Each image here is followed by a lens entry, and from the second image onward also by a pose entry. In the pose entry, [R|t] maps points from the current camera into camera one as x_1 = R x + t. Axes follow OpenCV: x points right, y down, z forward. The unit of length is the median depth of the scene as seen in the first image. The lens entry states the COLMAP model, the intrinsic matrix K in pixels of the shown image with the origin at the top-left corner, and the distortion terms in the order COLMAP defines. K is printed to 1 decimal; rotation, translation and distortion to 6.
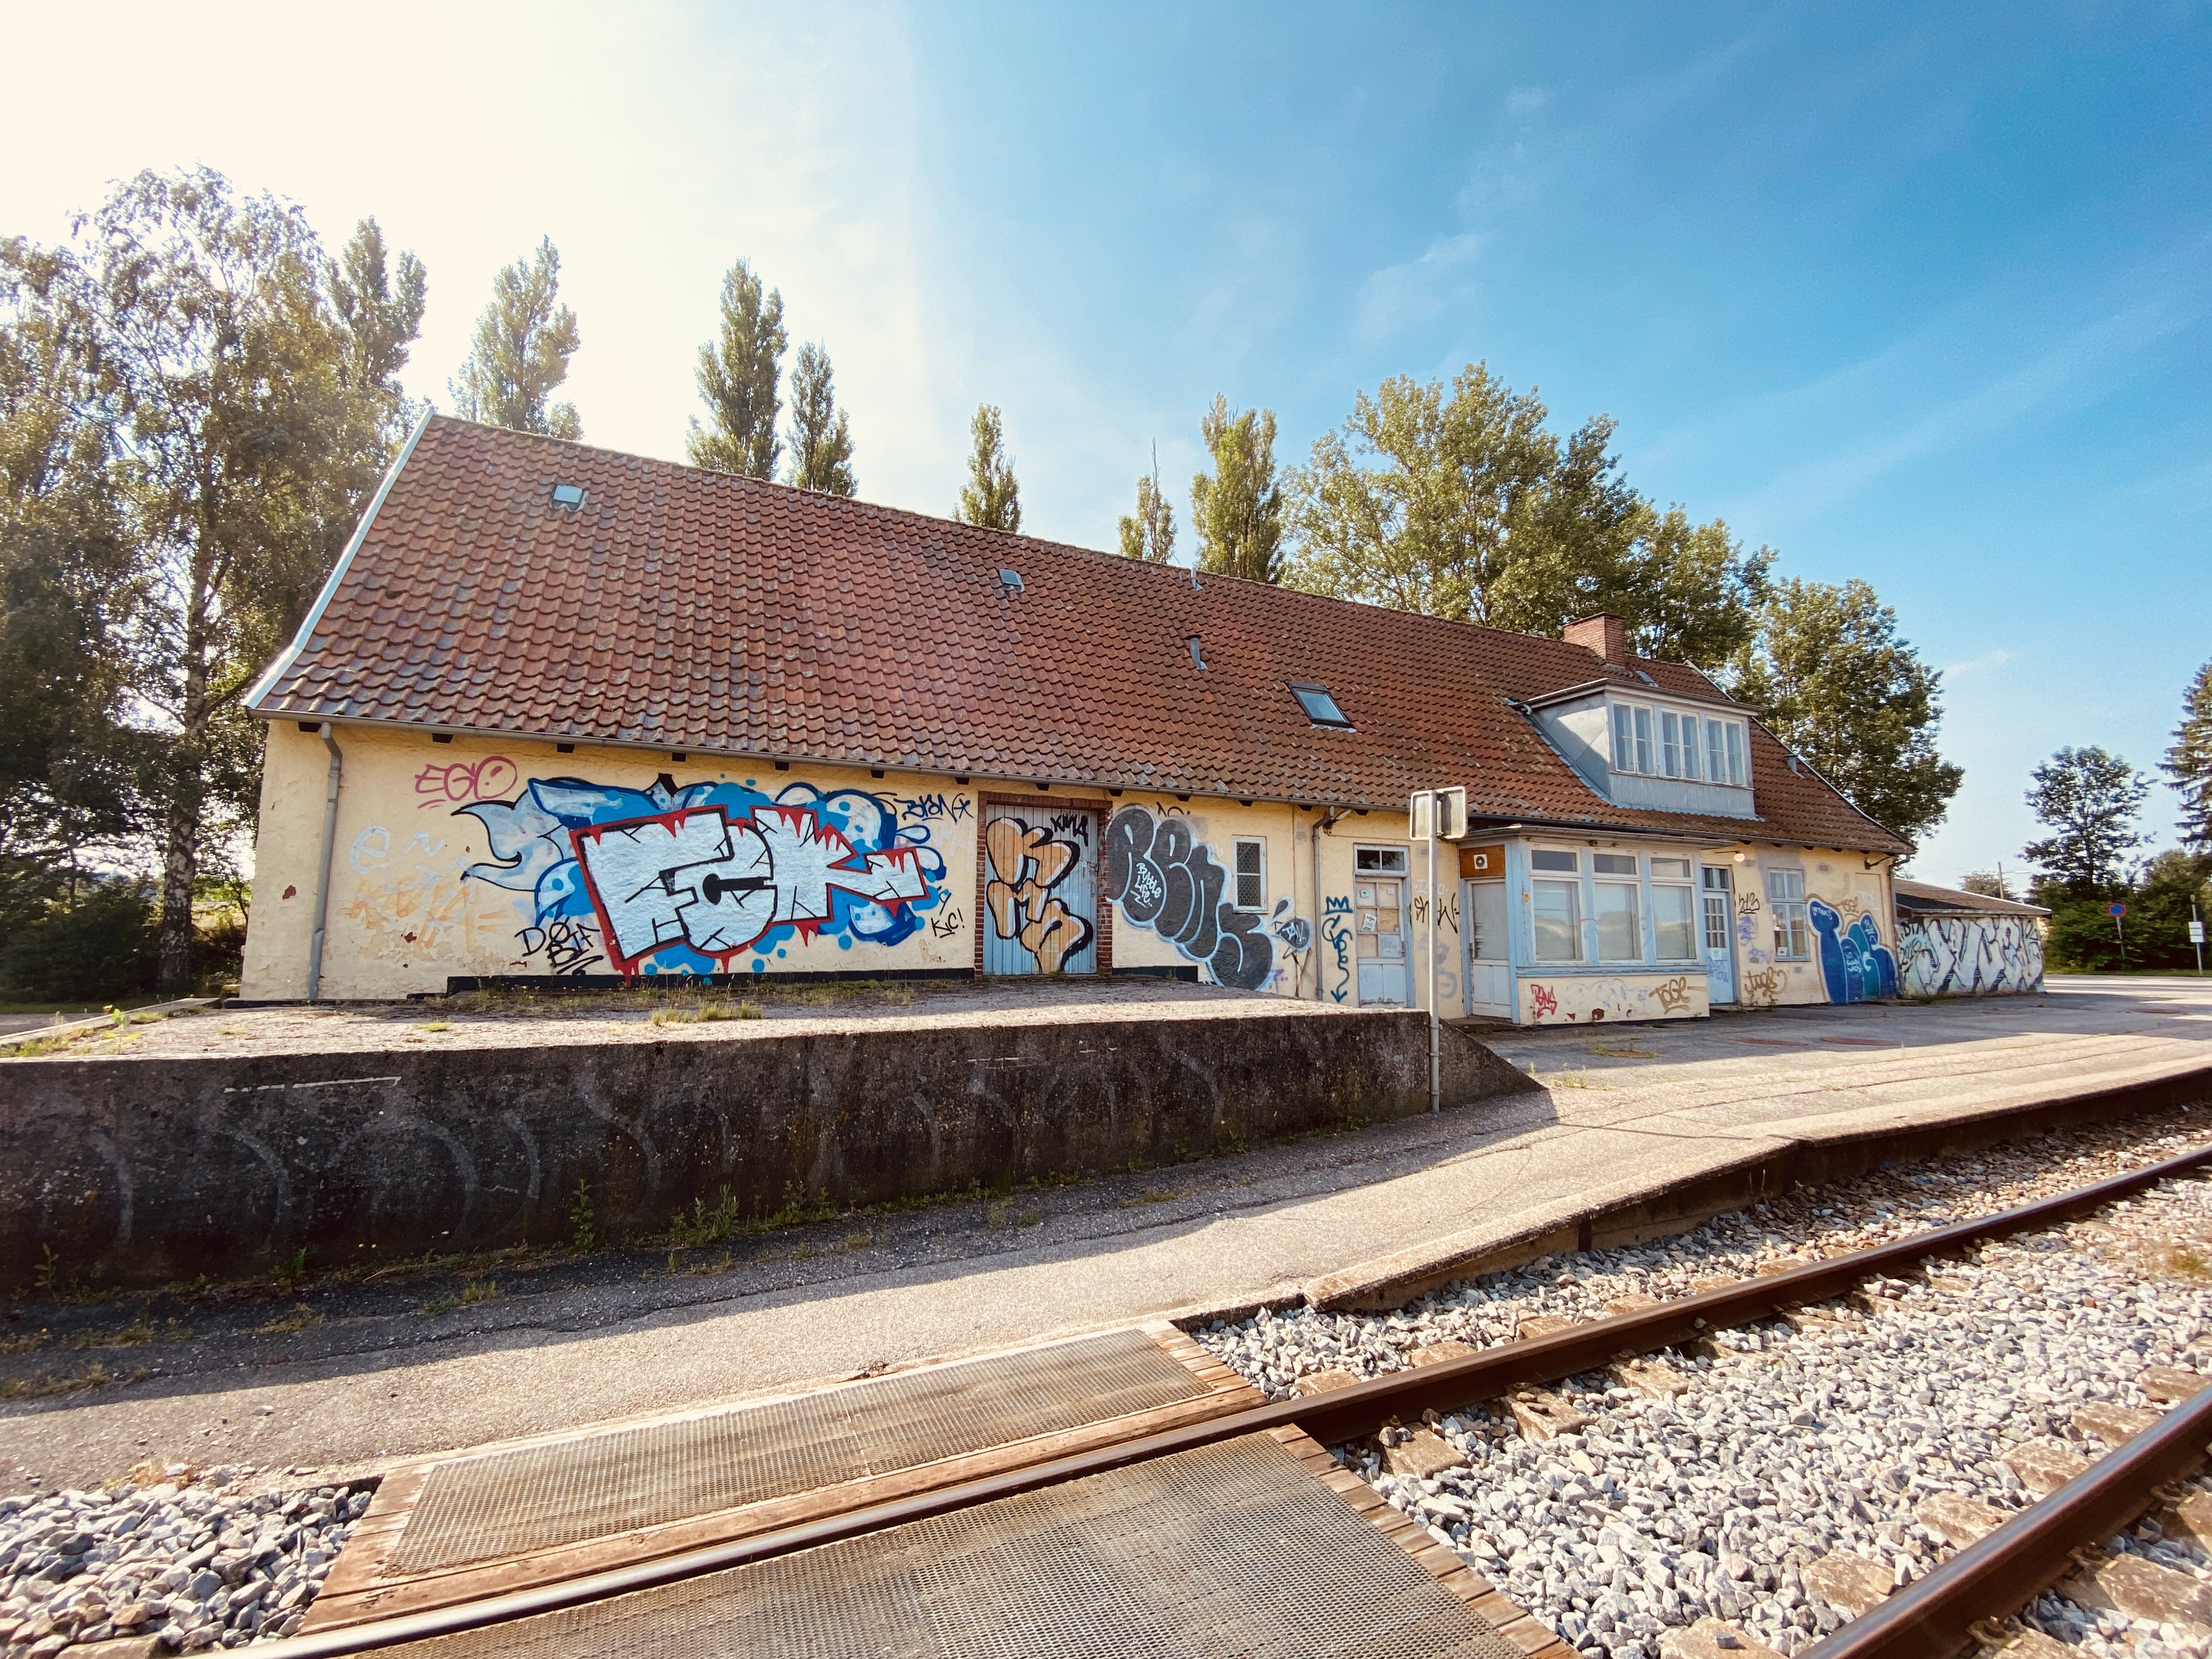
lens RADIAL K [[888.0, 0, 1106.8], [0, 888.0, 844.0], [0, 0, 1]] dist [0.023814, -0.021416]
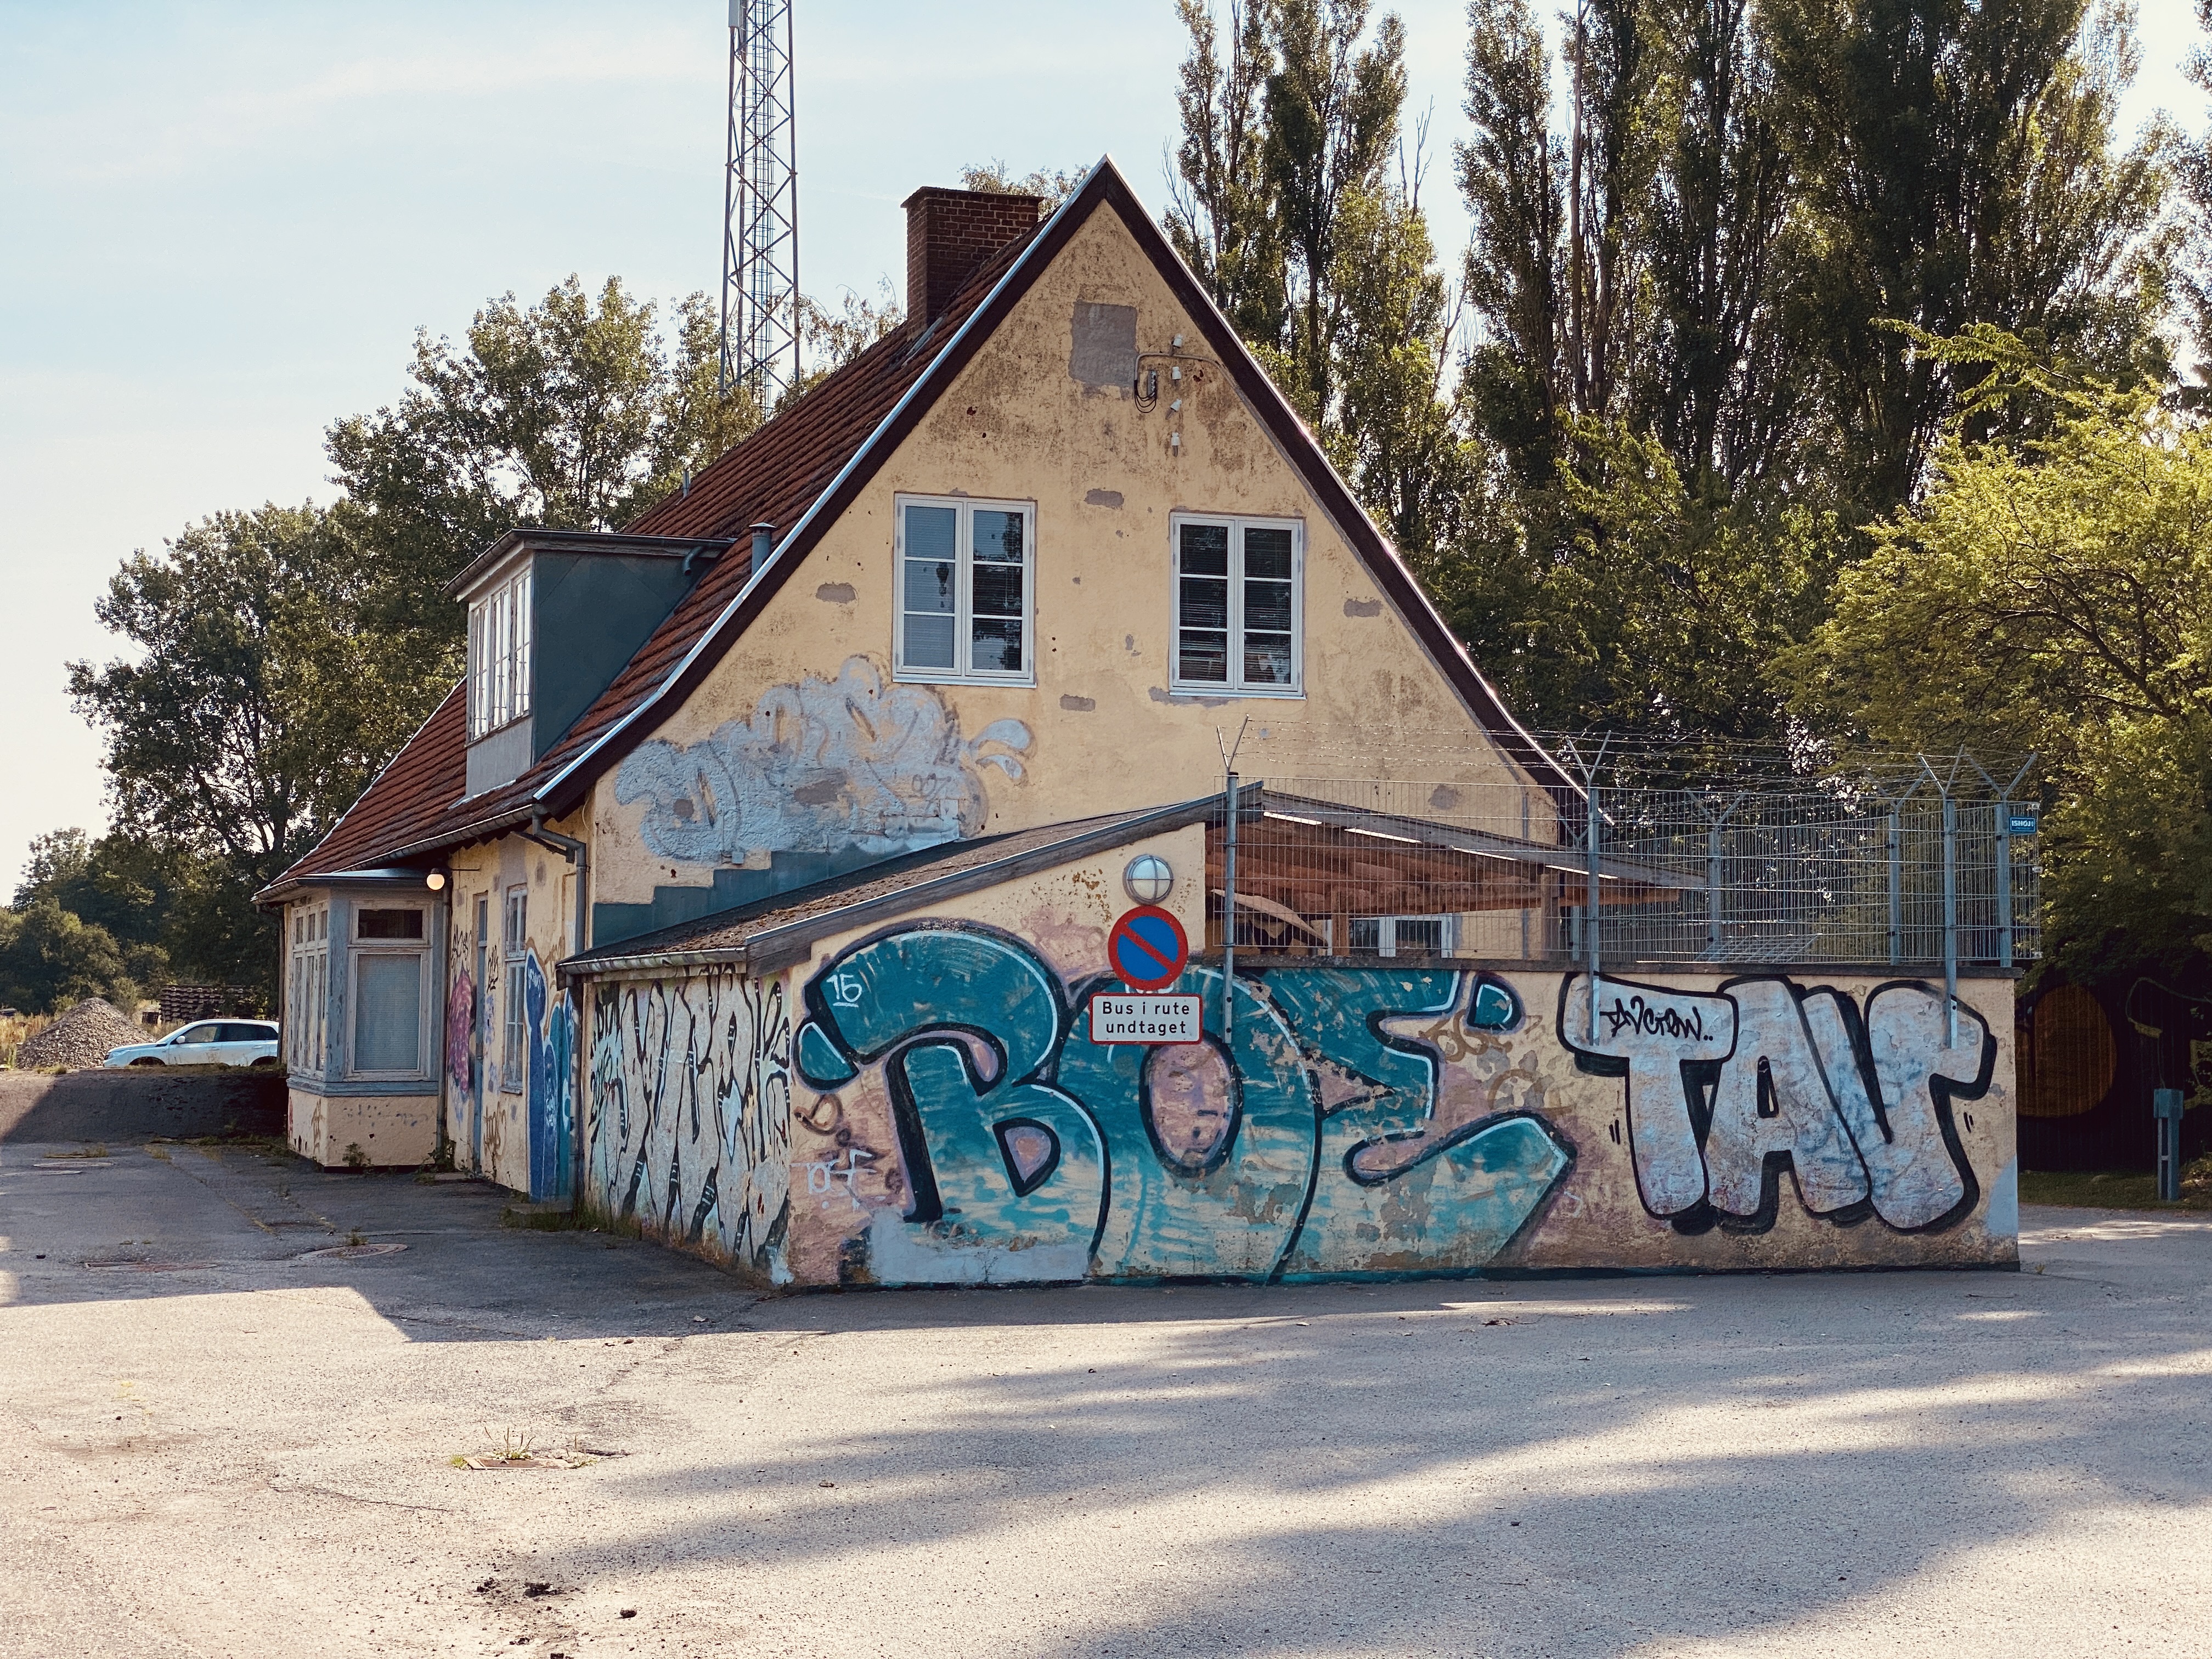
lens RADIAL K [[3325.0, 0, 1107.3], [0, 3325.0, 768.8], [0, 0, 1]] dist [0.101898, -0.075736]
pose [[-0.106107, -0.078044, -0.991287, 4.395518], [0.091515, 0.991918, -0.087889, 0.264314], [0.990134, -0.100043, -0.098108, 2.694566]]
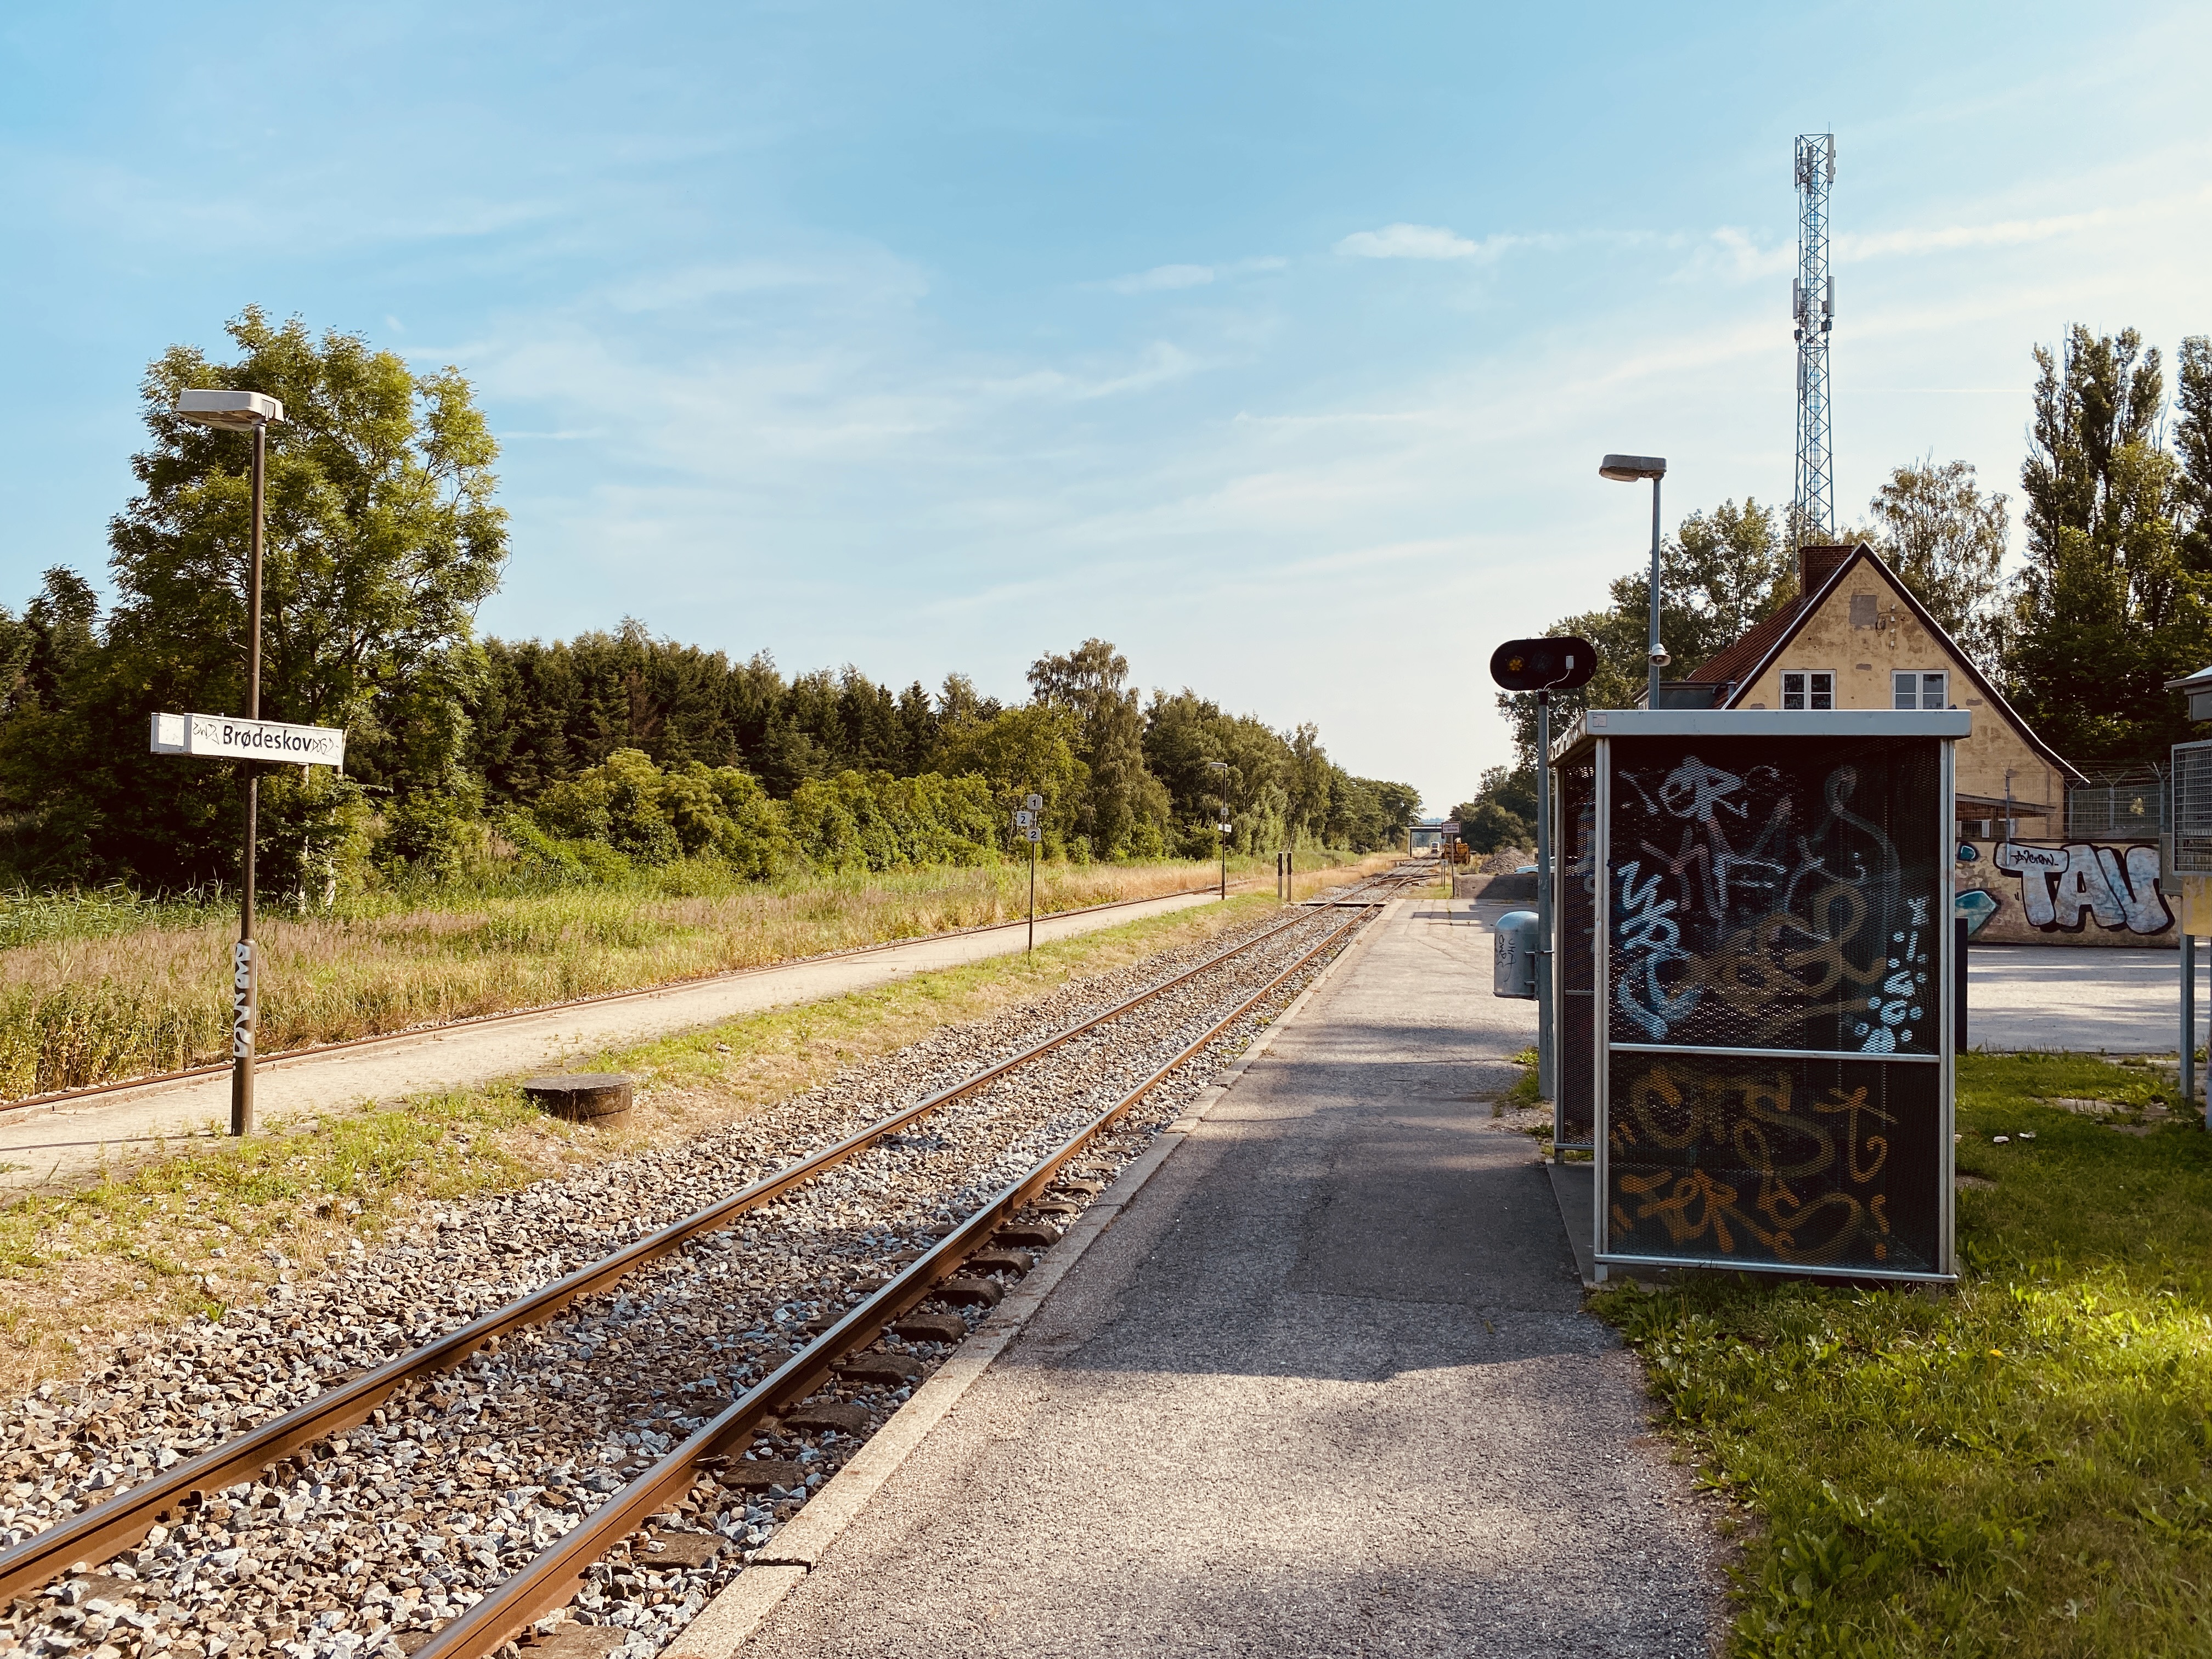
lens RADIAL K [[1703.8, 0, 1107.5], [0, 1703.8, 810.1], [0, 0, 1]] dist [0.007030, -0.011802]
pose [[-0.591213, -0.029616, -0.805972, 5.829721], [0.063508, 0.994513, -0.083129, 0.335450], [0.804011, -0.100332, -0.586088, 3.315139]]
